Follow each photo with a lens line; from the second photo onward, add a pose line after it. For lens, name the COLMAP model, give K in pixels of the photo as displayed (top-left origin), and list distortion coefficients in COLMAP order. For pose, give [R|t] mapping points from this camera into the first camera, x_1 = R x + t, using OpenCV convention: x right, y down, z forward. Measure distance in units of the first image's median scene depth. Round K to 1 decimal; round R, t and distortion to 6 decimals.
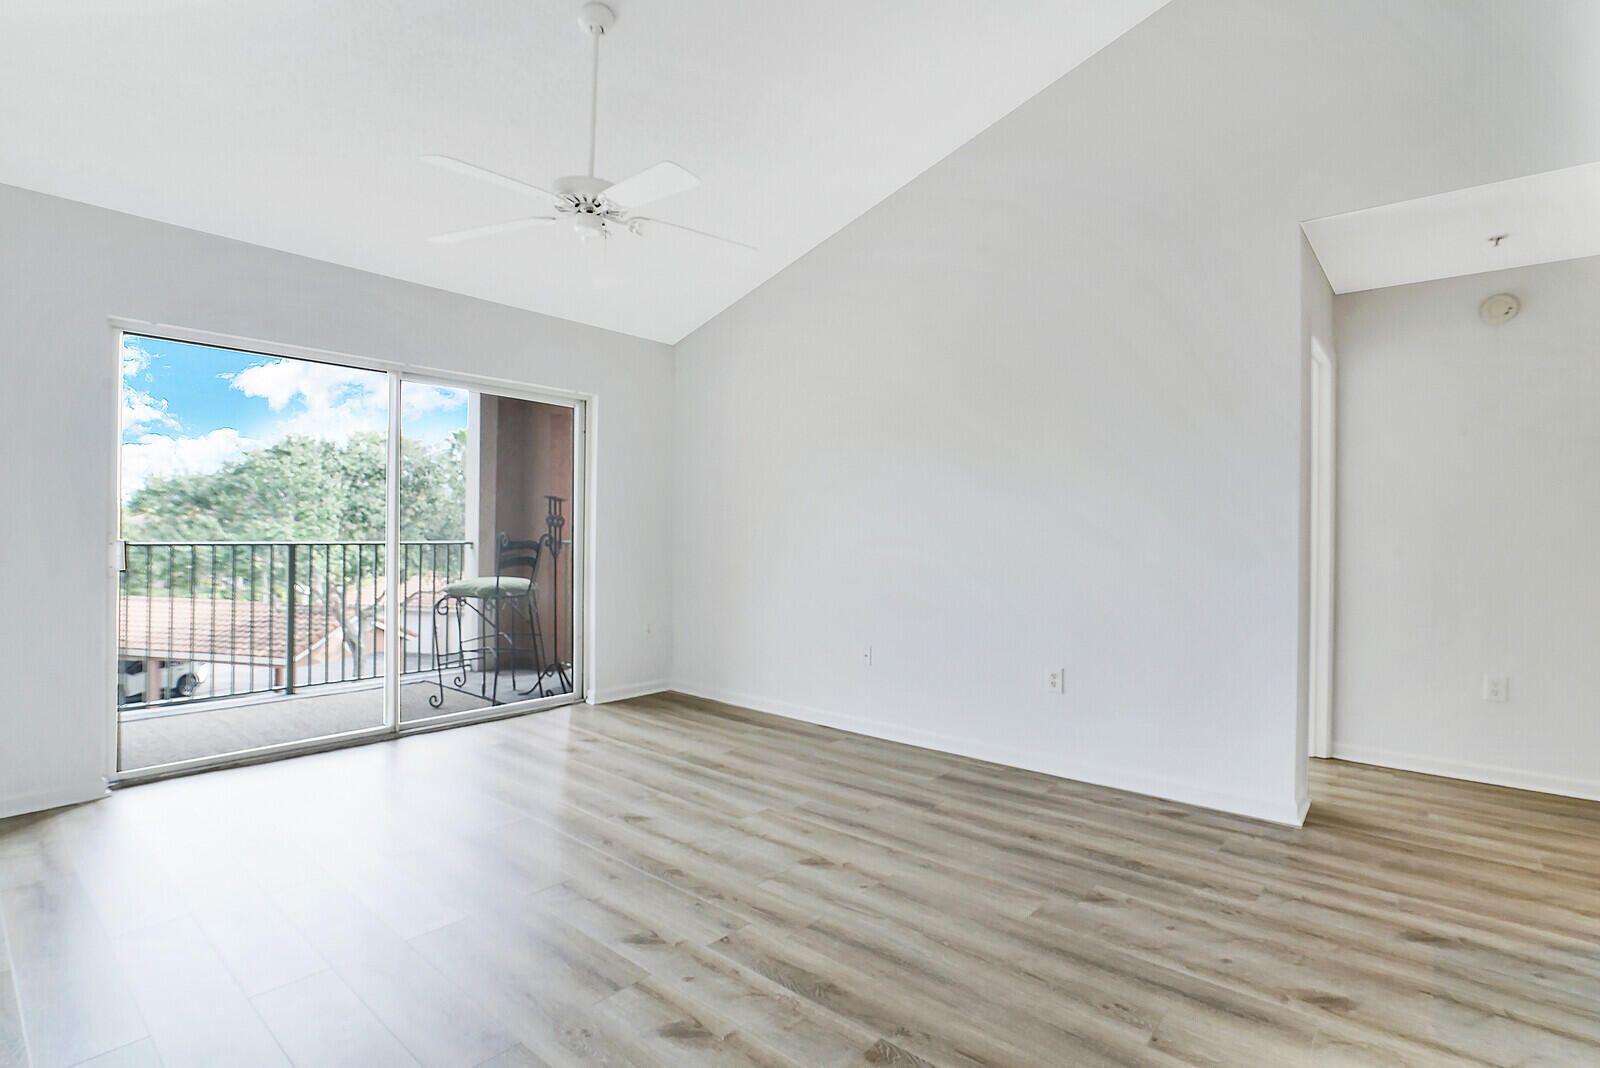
lens RADIAL K [[775.9, 0, 808.5], [0, 775.9, 527.9], [0, 0, 1]] dist [-0.045731, 0.015574]
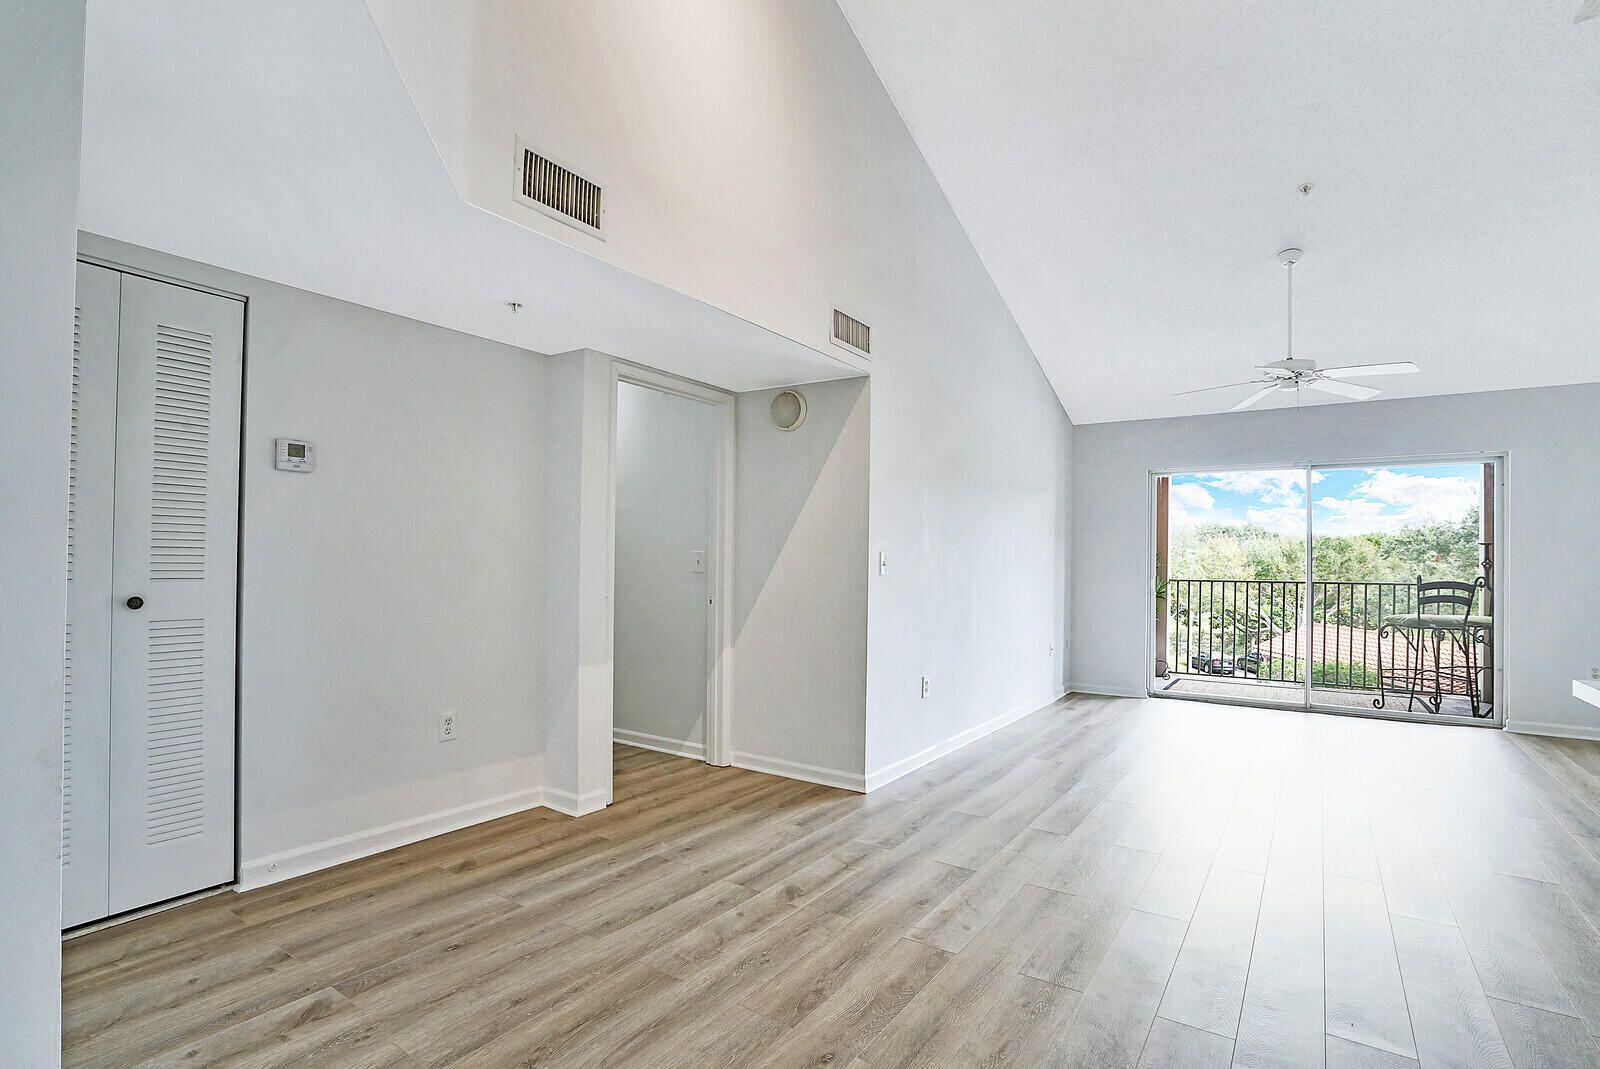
lens RADIAL K [[775.9, 0, 787.0], [0, 775.9, 559.0], [0, 0, 1]] dist [-0.045731, 0.015574]
pose [[0.095887, -0.018038, -0.995229, 1.063522], [-0.002319, 0.999829, -0.018345, 0.007614], [0.995390, 0.004067, 0.095829, -0.196435]]
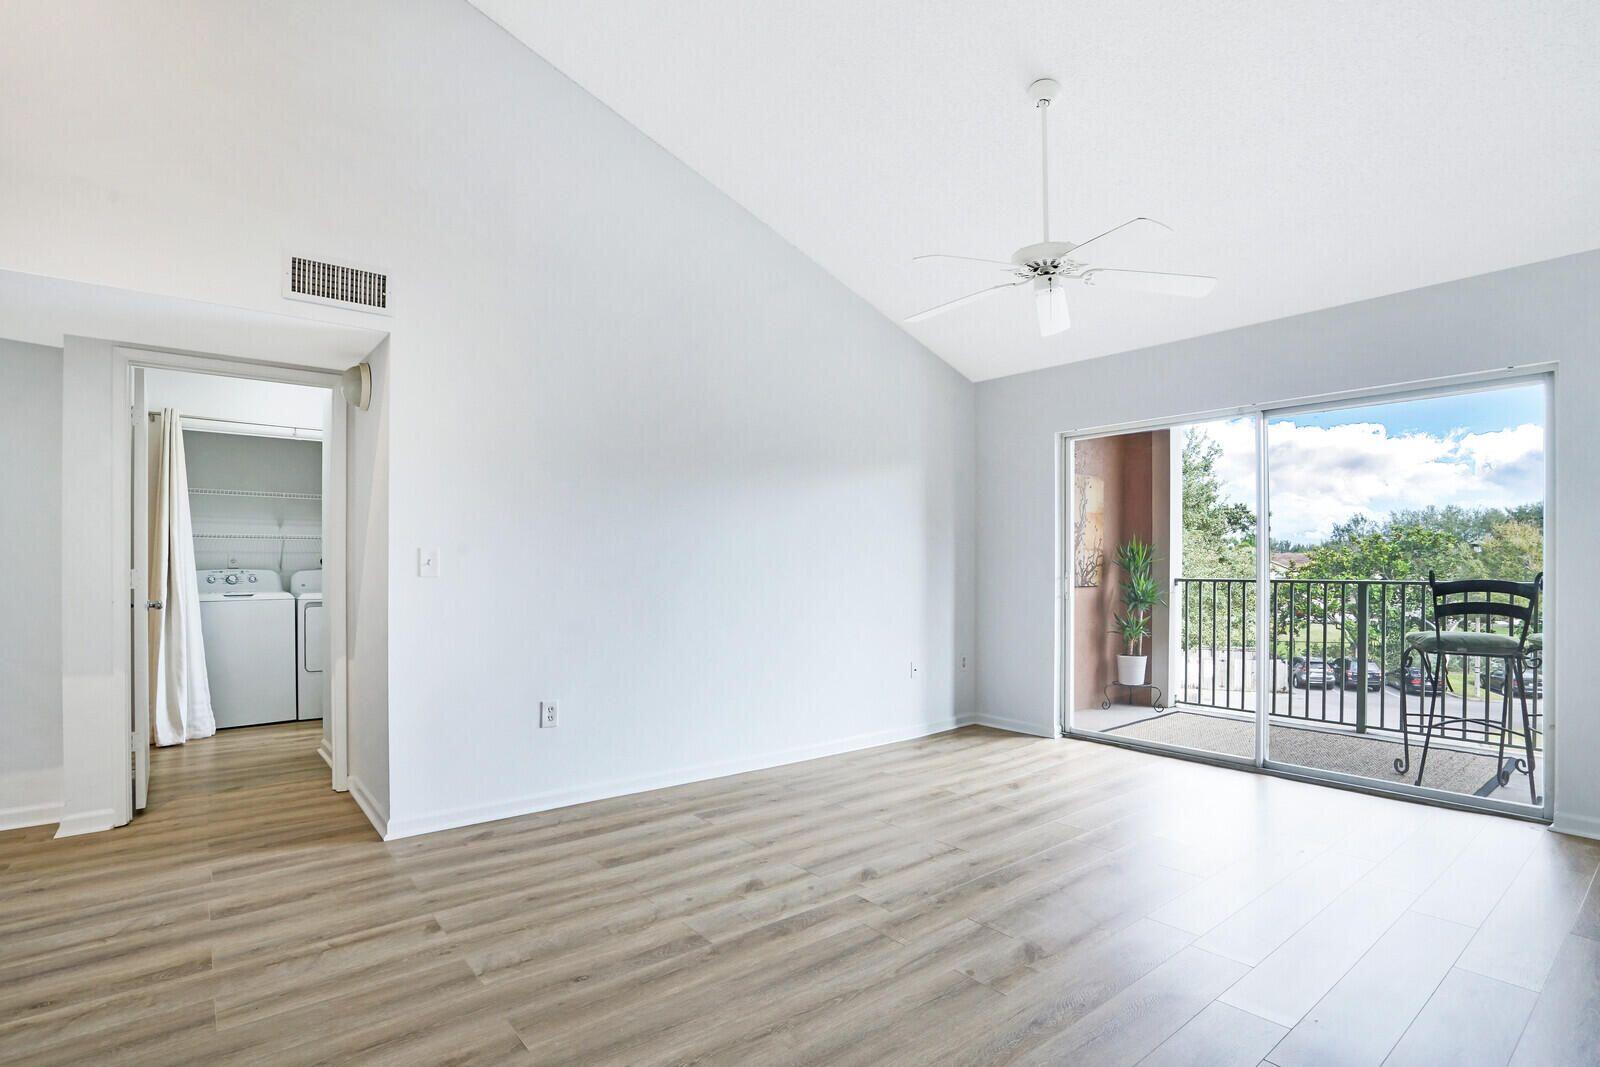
lens RADIAL K [[775.9, 0, 775.3], [0, 775.9, 573.2], [0, 0, 1]] dist [-0.045731, 0.015574]
pose [[-0.206849, -0.000783, -0.978373, 0.736760], [0.006612, 0.999976, -0.002198, 0.009812], [0.978351, -0.006924, -0.206839, 0.733572]]
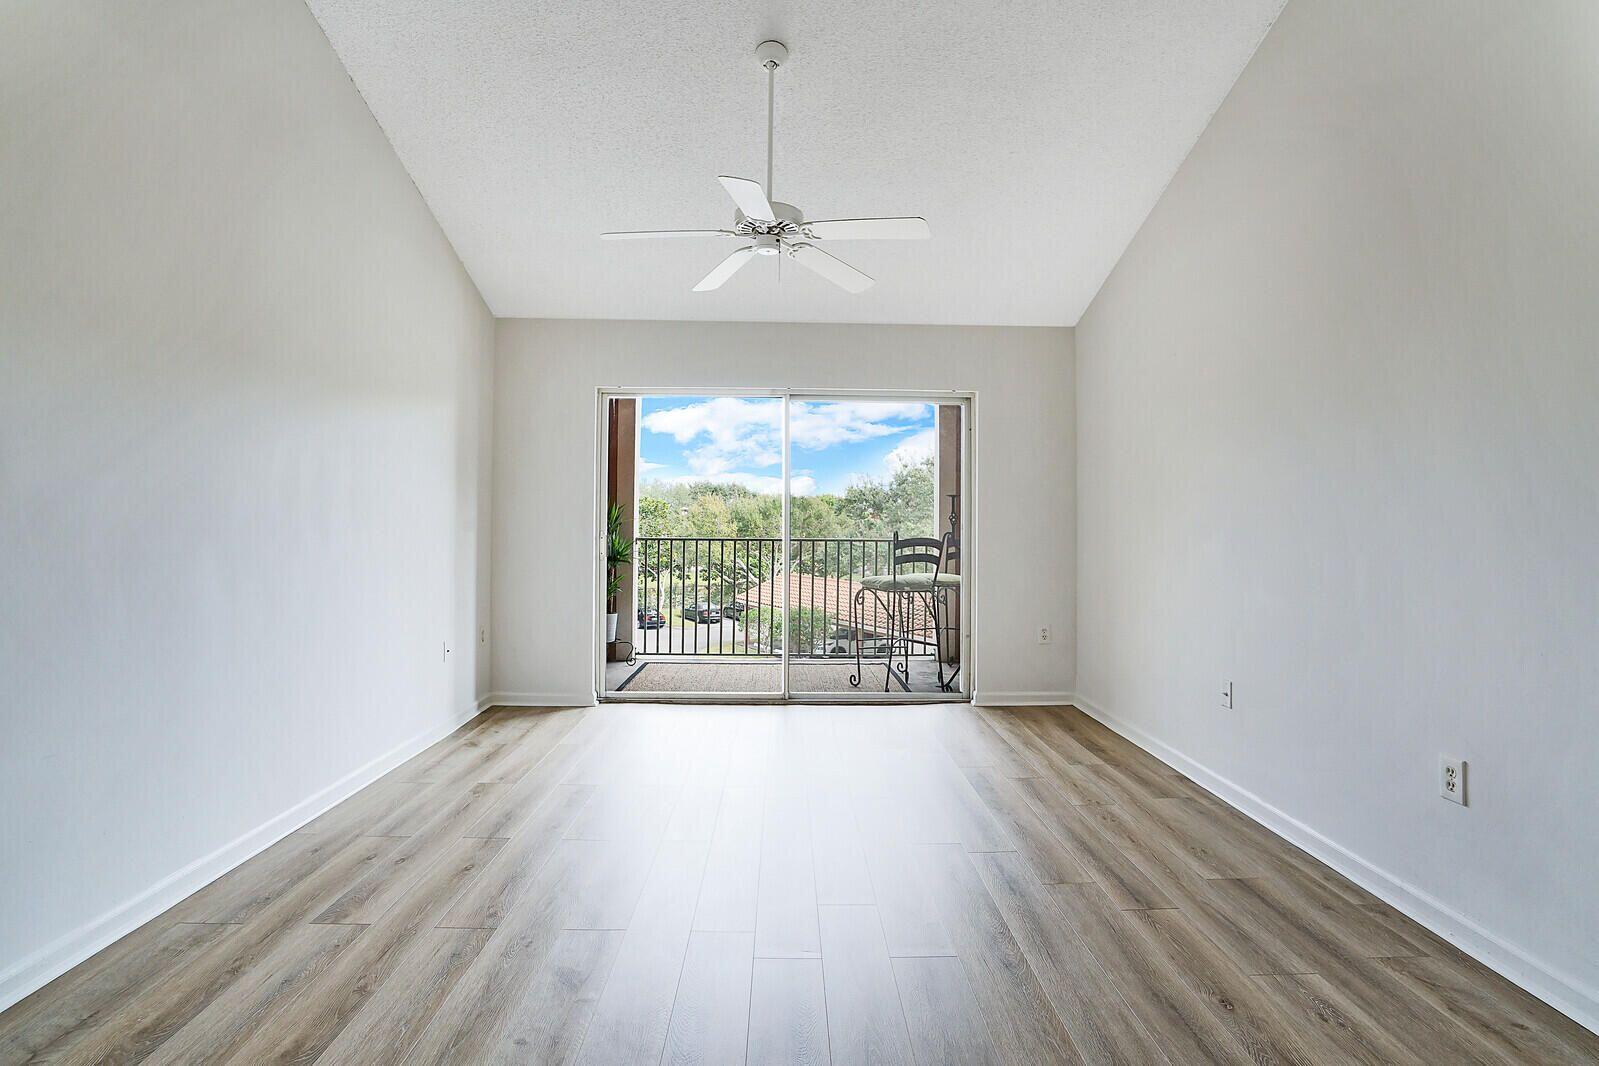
lens RADIAL K [[775.5, 0, 791.0], [0, 775.5, 513.7], [0, 0, 1]] dist [-0.045731, 0.015574]
pose [[0.653688, -0.019275, -0.756519, 0.475769], [0.006360, 0.999780, -0.019977, 0.005085], [0.756738, 0.008247, 0.653667, 0.273463]]
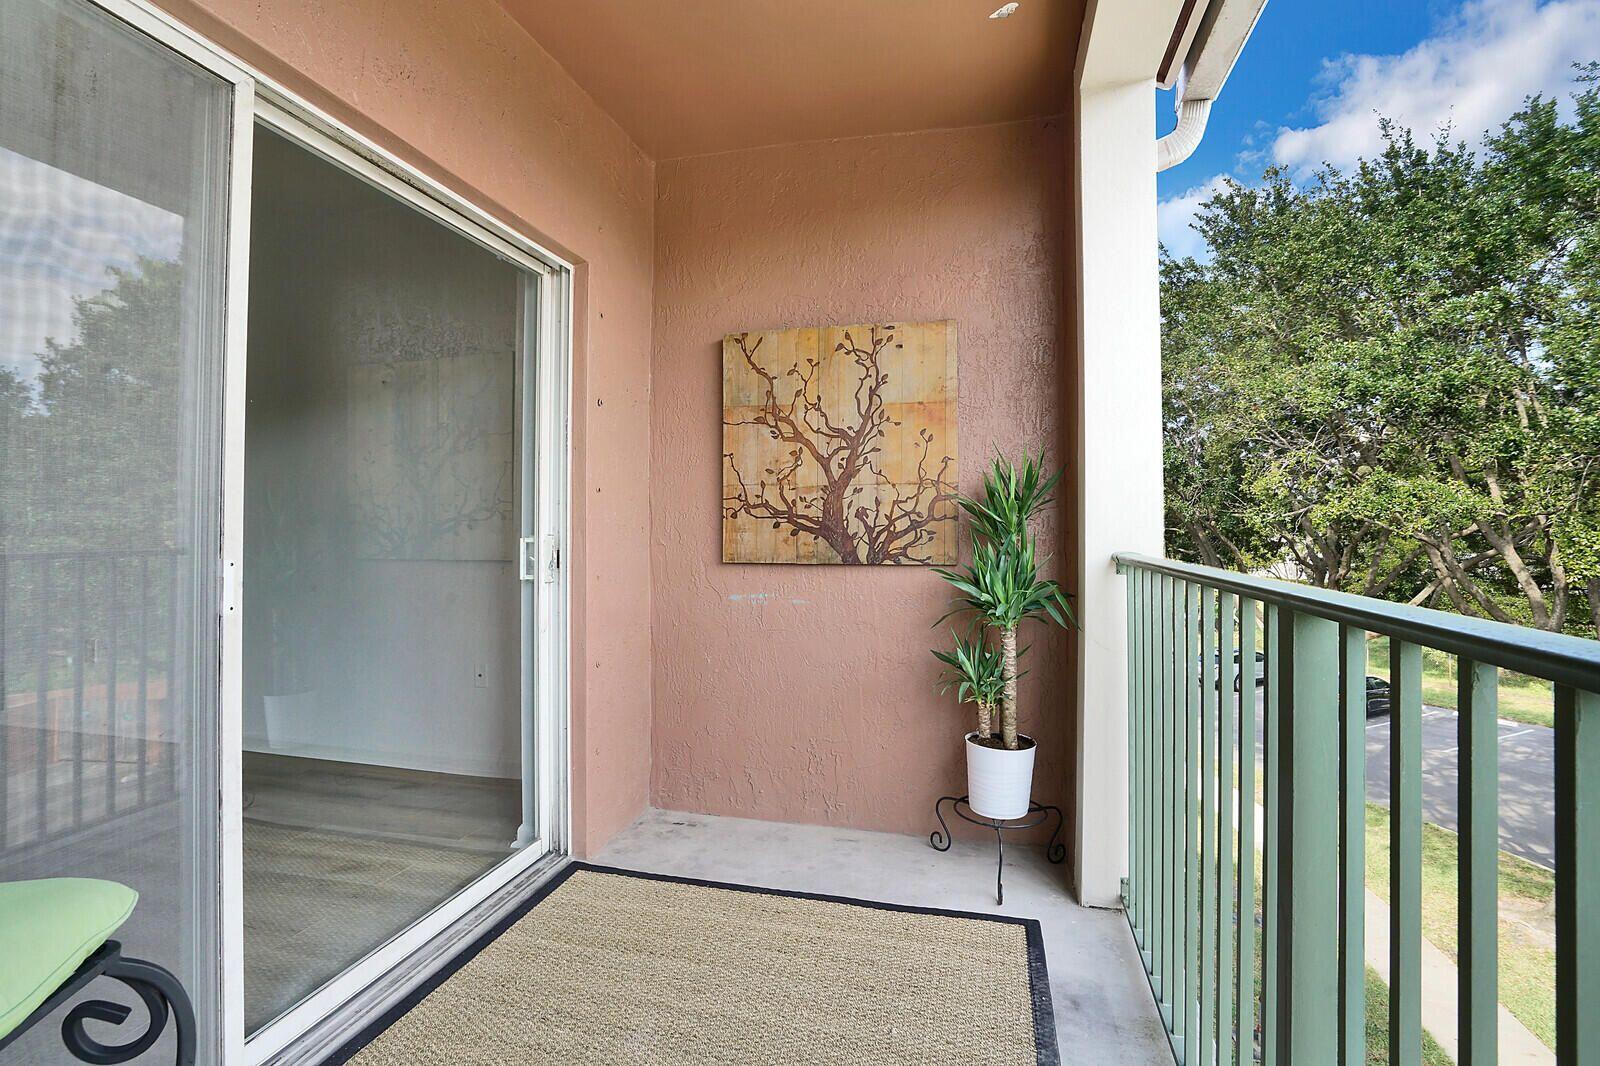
lens RADIAL K [[775.9, 0, 783.9], [0, 775.9, 511.4], [0, 0, 1]] dist [-0.045731, 0.015574]
pose [[-0.902548, -0.017845, -0.430219, -0.798667], [-0.005323, 0.999527, -0.030293, 0.010365], [0.430556, -0.025051, -0.902216, 1.830261]]
